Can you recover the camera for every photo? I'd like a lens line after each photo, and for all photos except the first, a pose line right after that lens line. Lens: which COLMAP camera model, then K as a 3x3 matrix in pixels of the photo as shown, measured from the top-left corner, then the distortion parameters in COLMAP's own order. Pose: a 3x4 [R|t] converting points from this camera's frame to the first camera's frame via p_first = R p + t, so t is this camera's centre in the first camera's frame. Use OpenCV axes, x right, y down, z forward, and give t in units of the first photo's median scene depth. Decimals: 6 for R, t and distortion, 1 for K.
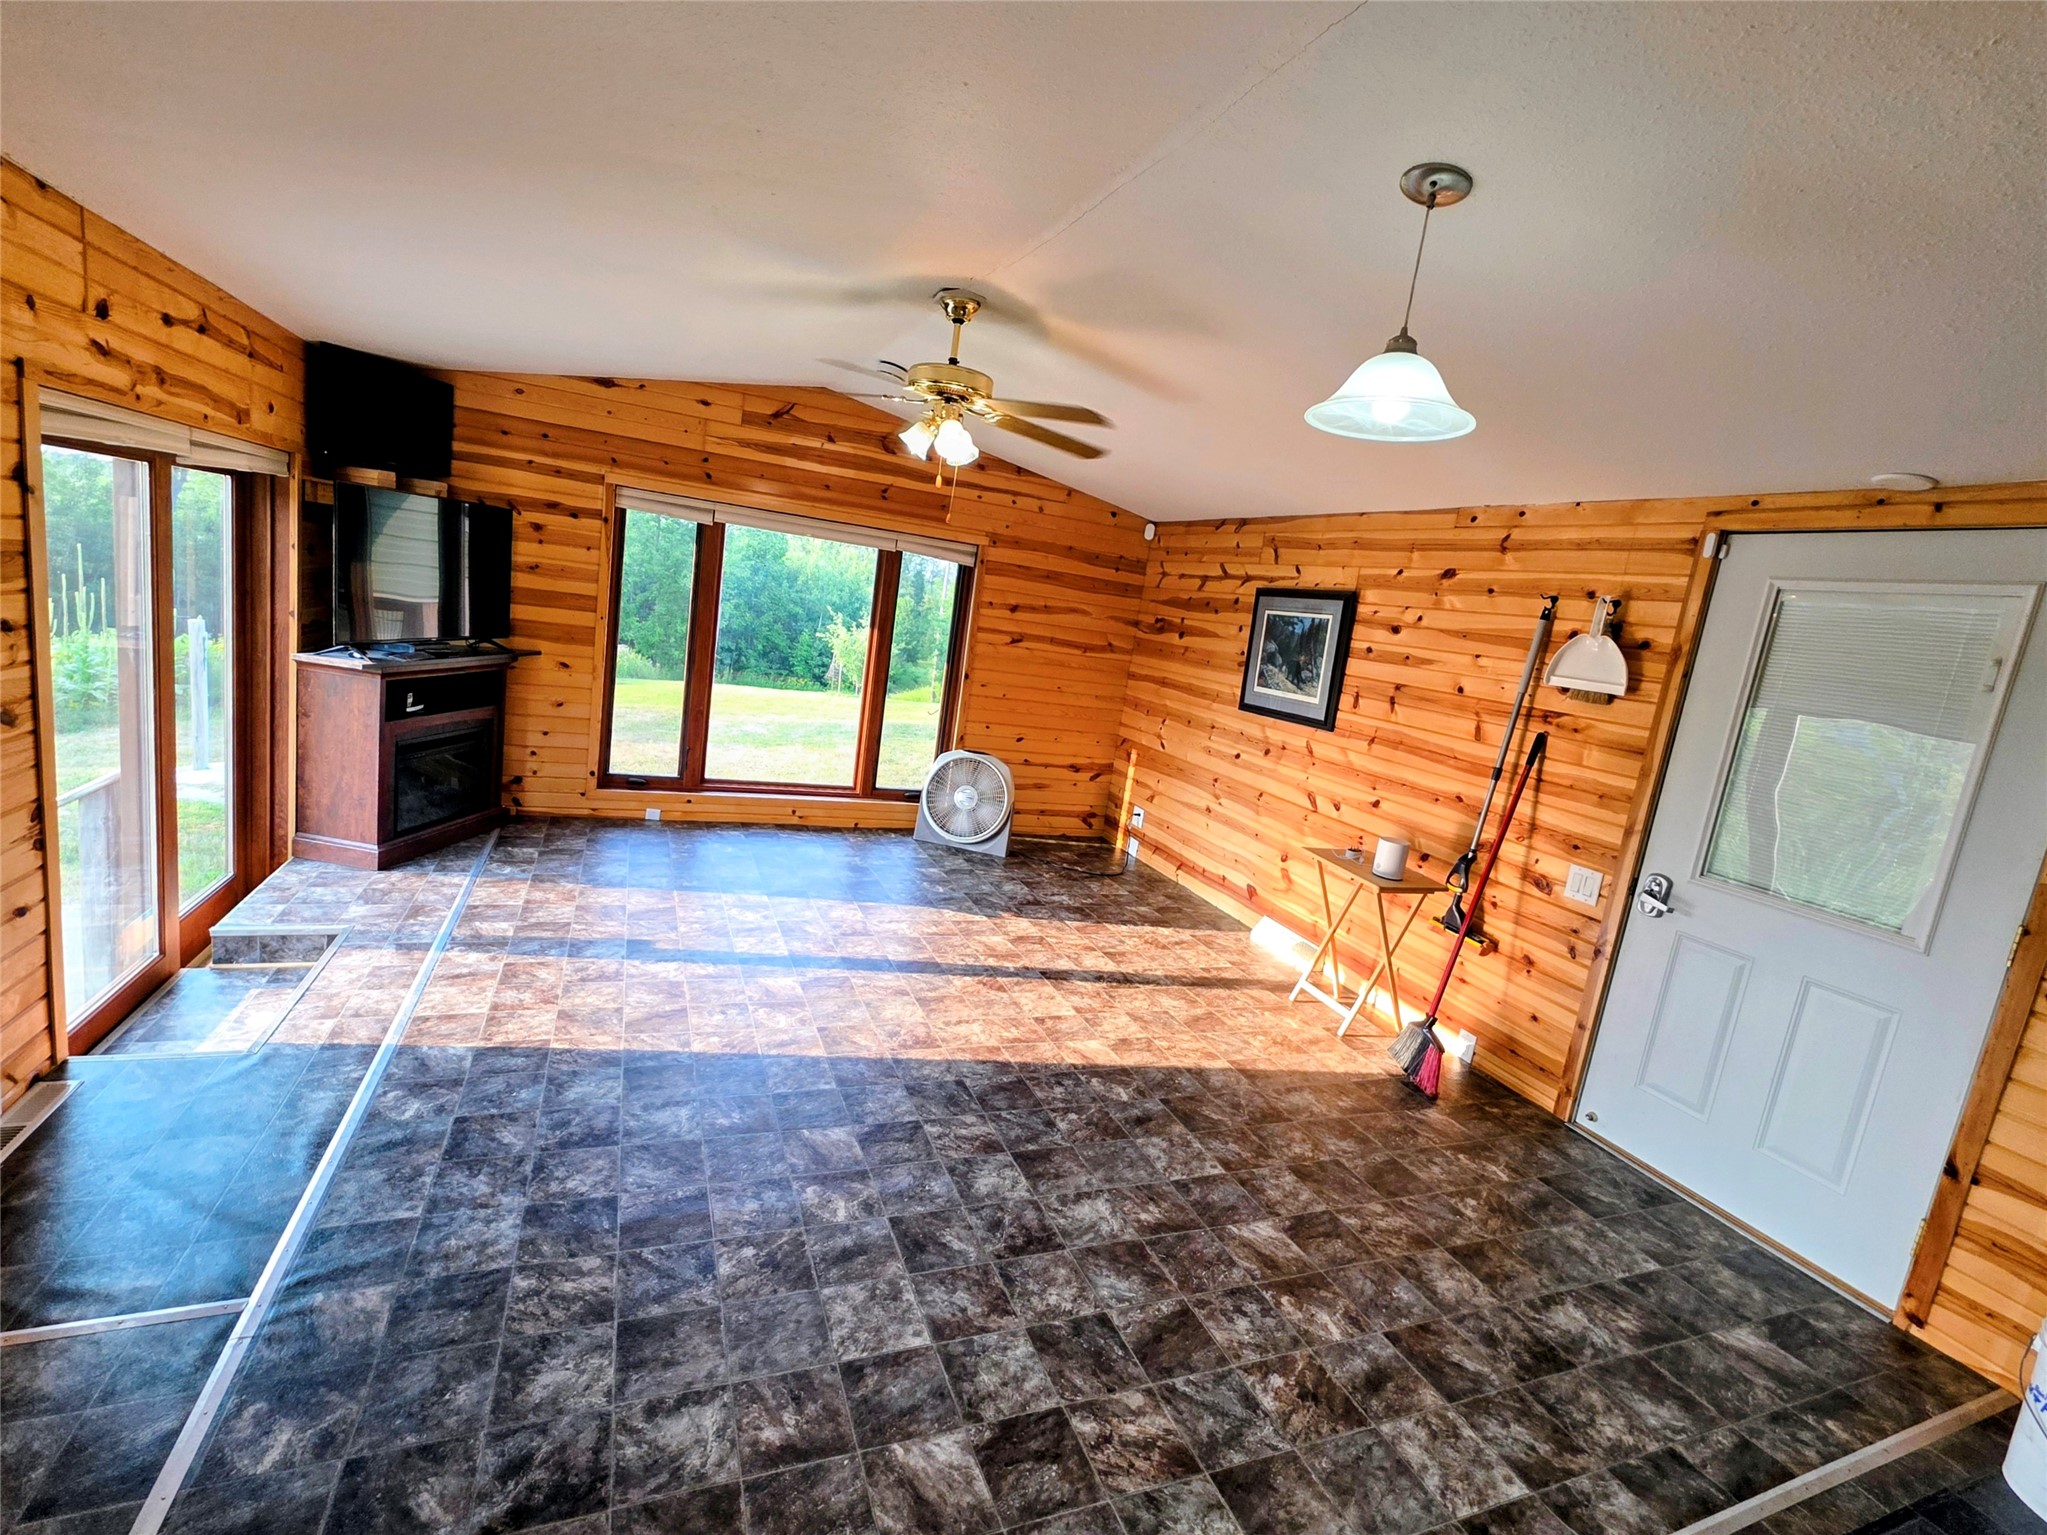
lens RADIAL K [[930.4, 0, 1027.7], [0, 930.4, 768.6], [0, 0, 1]] dist [-0.000542, -0.001043]
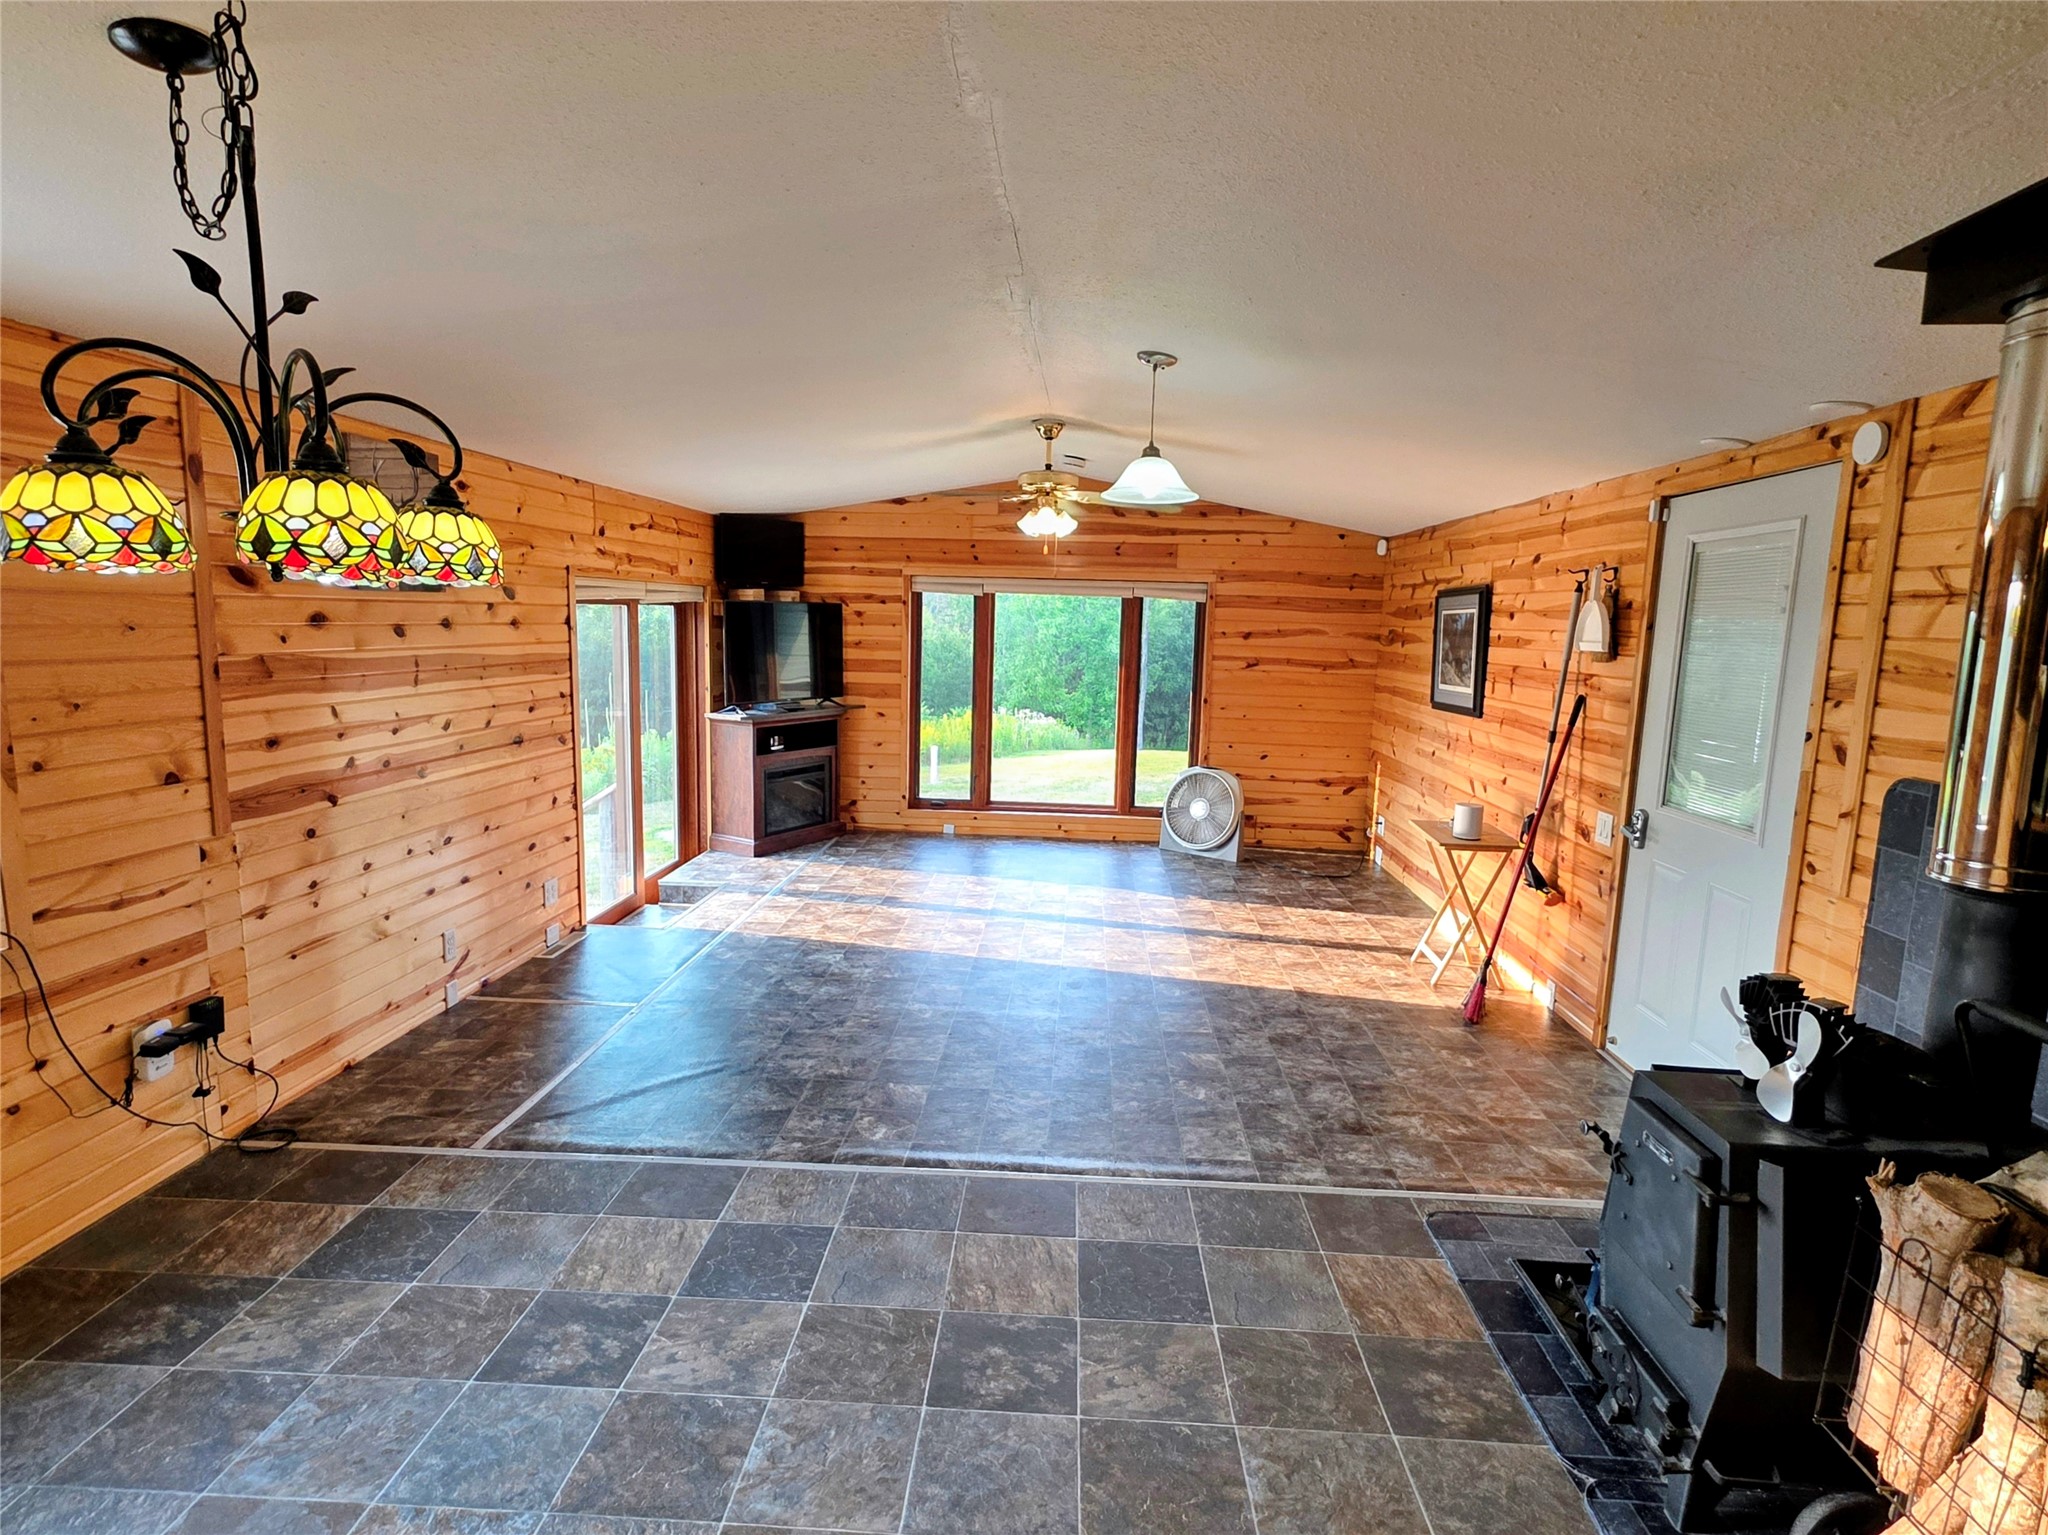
lens RADIAL K [[1078.6, 0, 1024.4], [0, 1078.6, 772.4], [0, 0, 1]] dist [-0.009740, 0.006049]
pose [[0.897353, -0.052272, -0.438206, 0.482050], [0.021807, 0.997000, -0.074271, 0.122788], [0.440774, 0.057091, 0.895801, -0.381143]]
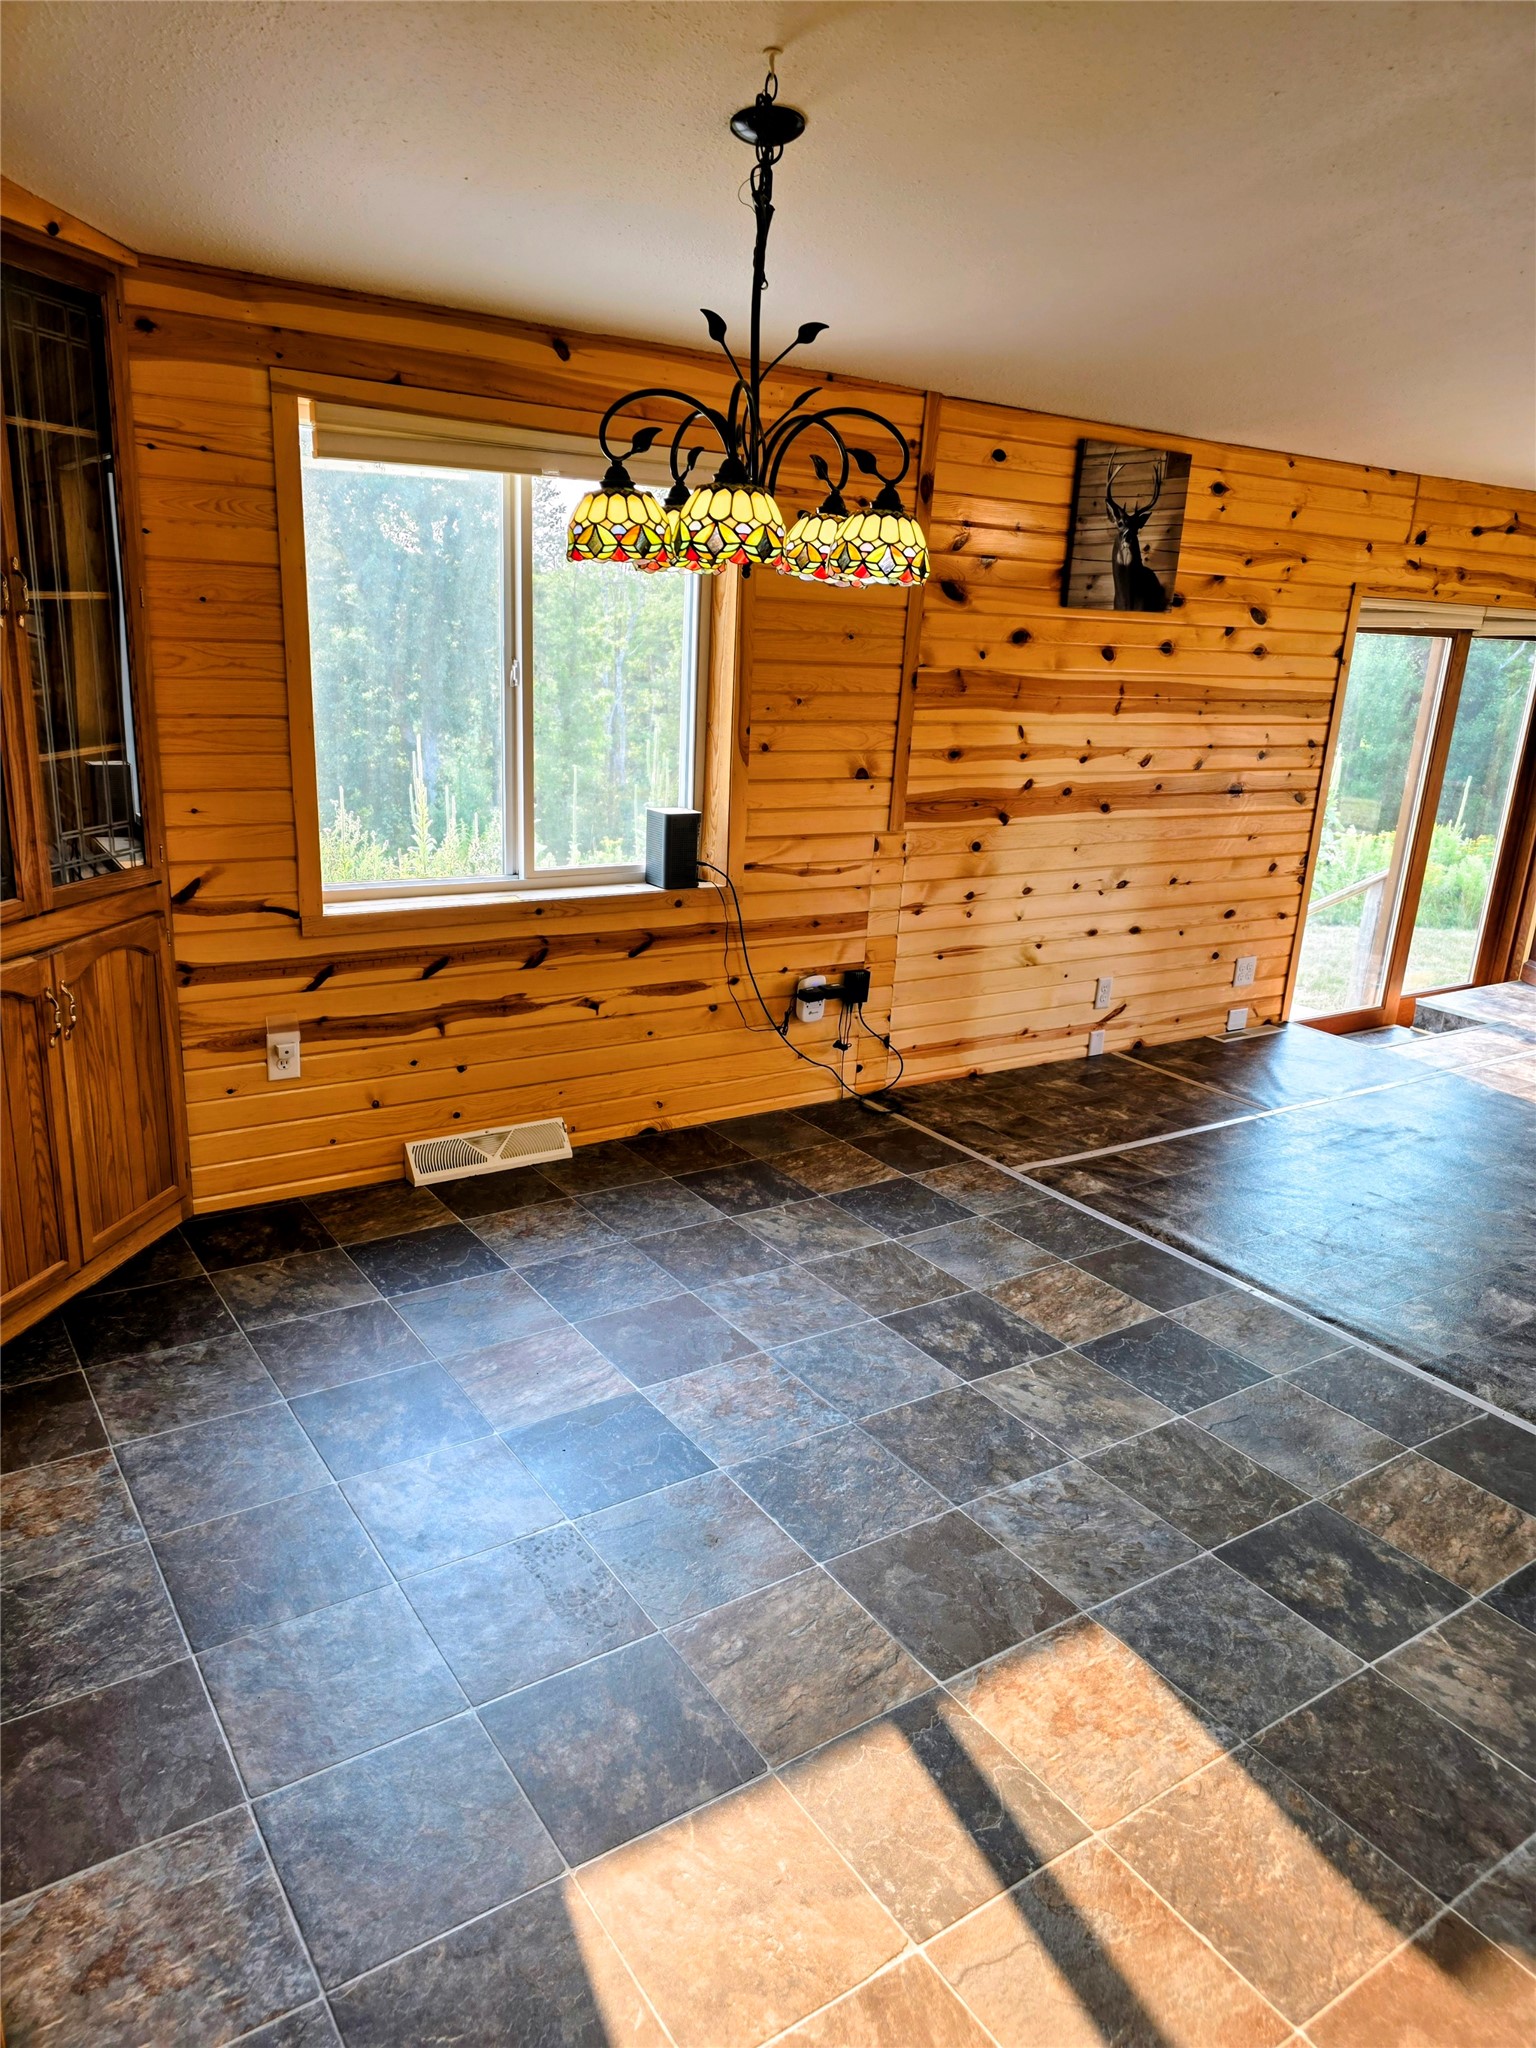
lens RADIAL K [[1356.8, 0, 753.2], [0, 1356.8, 1033.5], [0, 0, 1]] dist [0.031445, -0.026494]
pose [[0.188025, 0.162929, -0.968556, 0.701593], [-0.193481, 0.972965, 0.126110, 0.141695], [0.962918, 0.163685, 0.214466, -0.253356]]
